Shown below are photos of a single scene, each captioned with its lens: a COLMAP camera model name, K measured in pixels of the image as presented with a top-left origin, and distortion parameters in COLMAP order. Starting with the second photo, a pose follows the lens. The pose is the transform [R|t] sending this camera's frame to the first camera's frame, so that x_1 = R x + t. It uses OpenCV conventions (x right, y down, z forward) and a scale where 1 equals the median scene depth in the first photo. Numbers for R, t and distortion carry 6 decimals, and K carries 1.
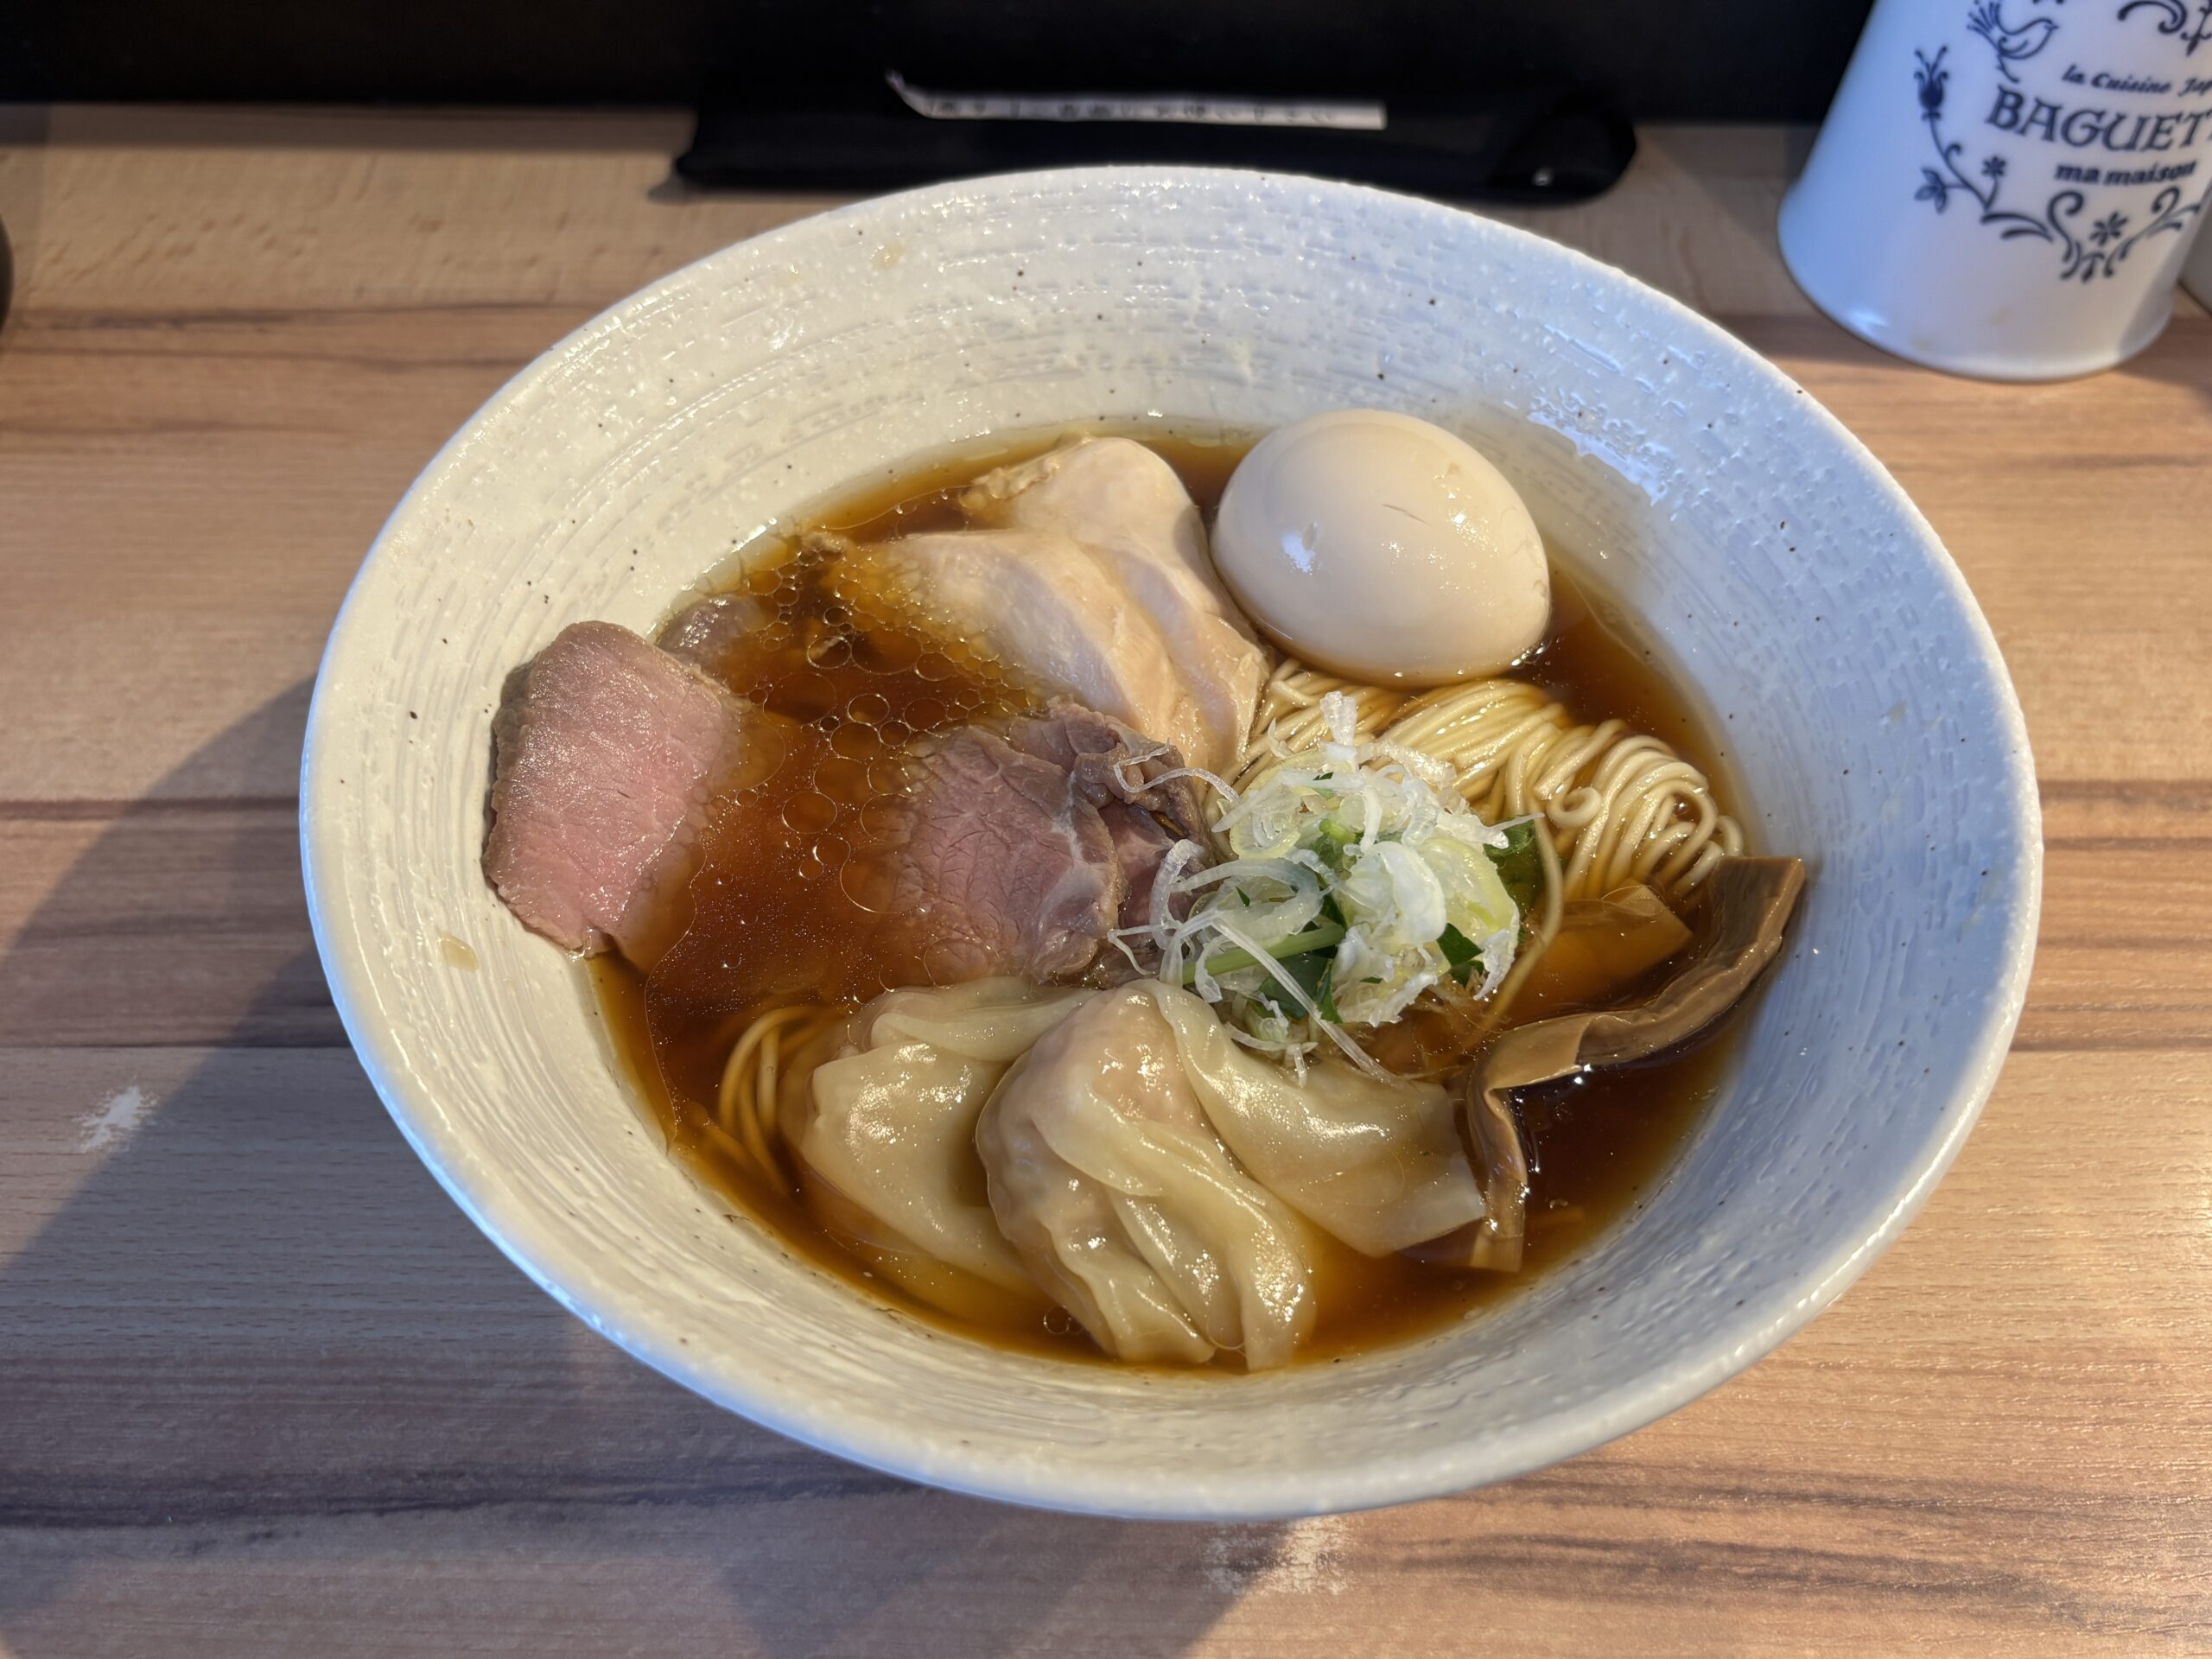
lens RADIAL K [[1953.2, 0, 1096.9], [0, 1953.2, 820.7], [0, 0, 1]] dist [-0.016592, 0.037559]
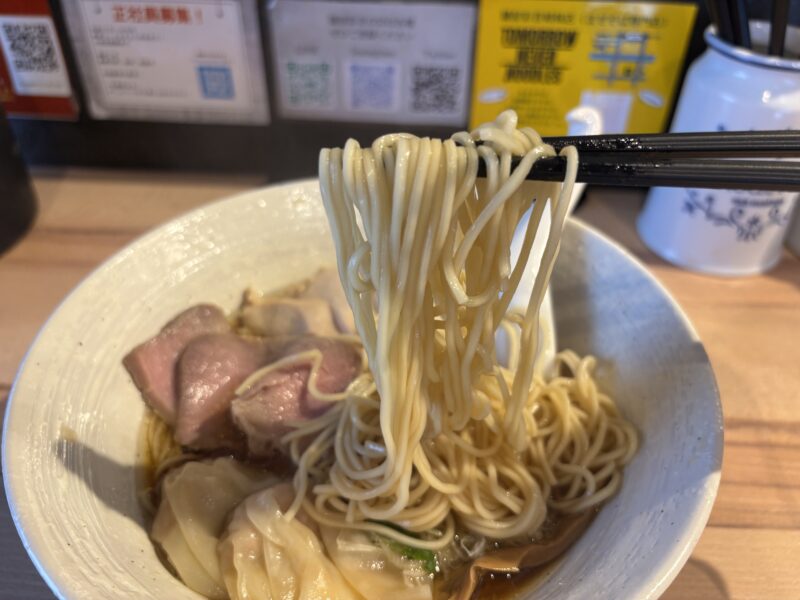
lens RADIAL K [[625.4, 0, 403.3], [0, 625.4, 302.8], [0, 0, 1]] dist [-0.004267, -0.022461]
pose [[0.996270, 0.043909, -0.074282, 0.128819], [-0.059335, 0.973629, -0.220286, 0.046320], [0.062650, 0.223872, 0.972603, 0.183087]]
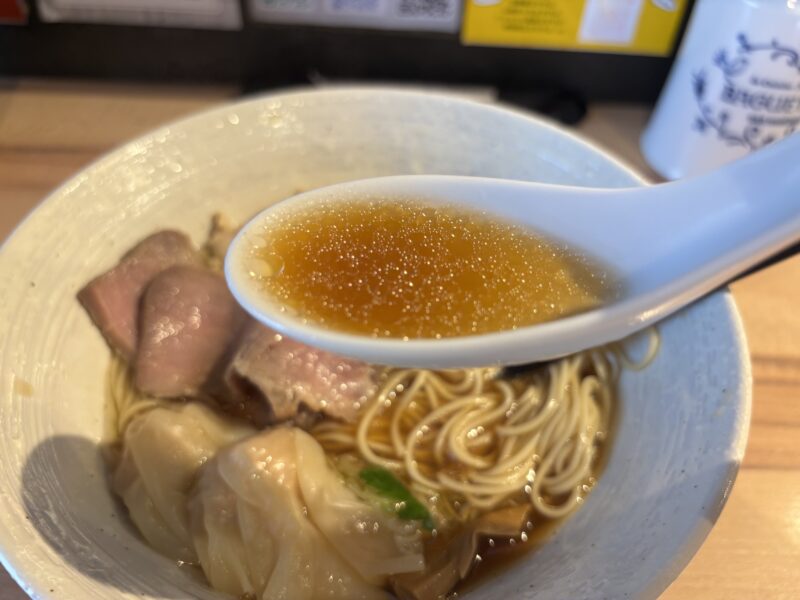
lens RADIAL K [[625.4, 0, 398.4], [0, 625.4, 297.5], [0, 0, 1]] dist [-0.004267, -0.022461]
pose [[0.997764, 0.049331, -0.045096, 0.108268], [-0.053543, 0.993792, -0.097519, 0.009462], [0.040005, 0.099715, 0.994211, 0.256201]]
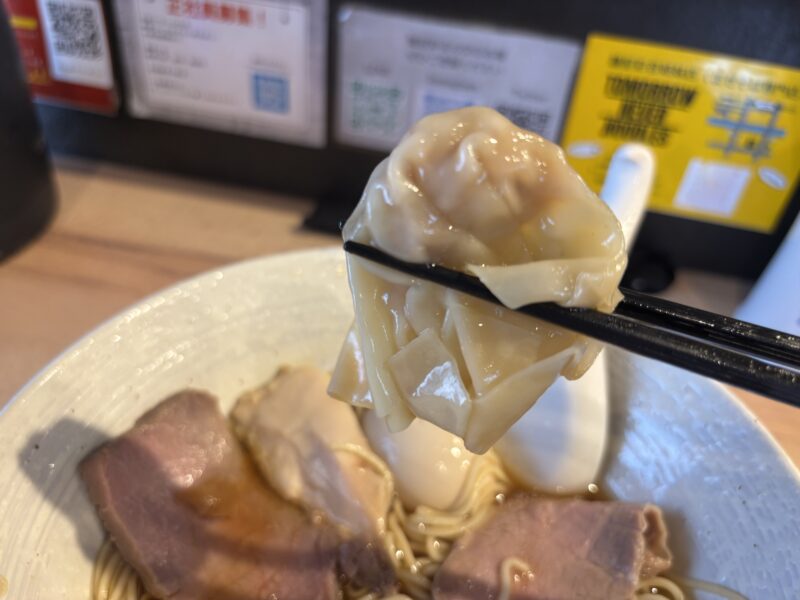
lens RADIAL K [[625.4, 0, 402.7], [0, 625.4, 294.8], [0, 0, 1]] dist [-0.004267, -0.022461]
pose [[0.973969, 0.183876, -0.132571, 0.074076], [-0.209343, 0.953938, -0.214888, -0.133163], [0.086952, 0.237047, 0.967599, 0.331948]]
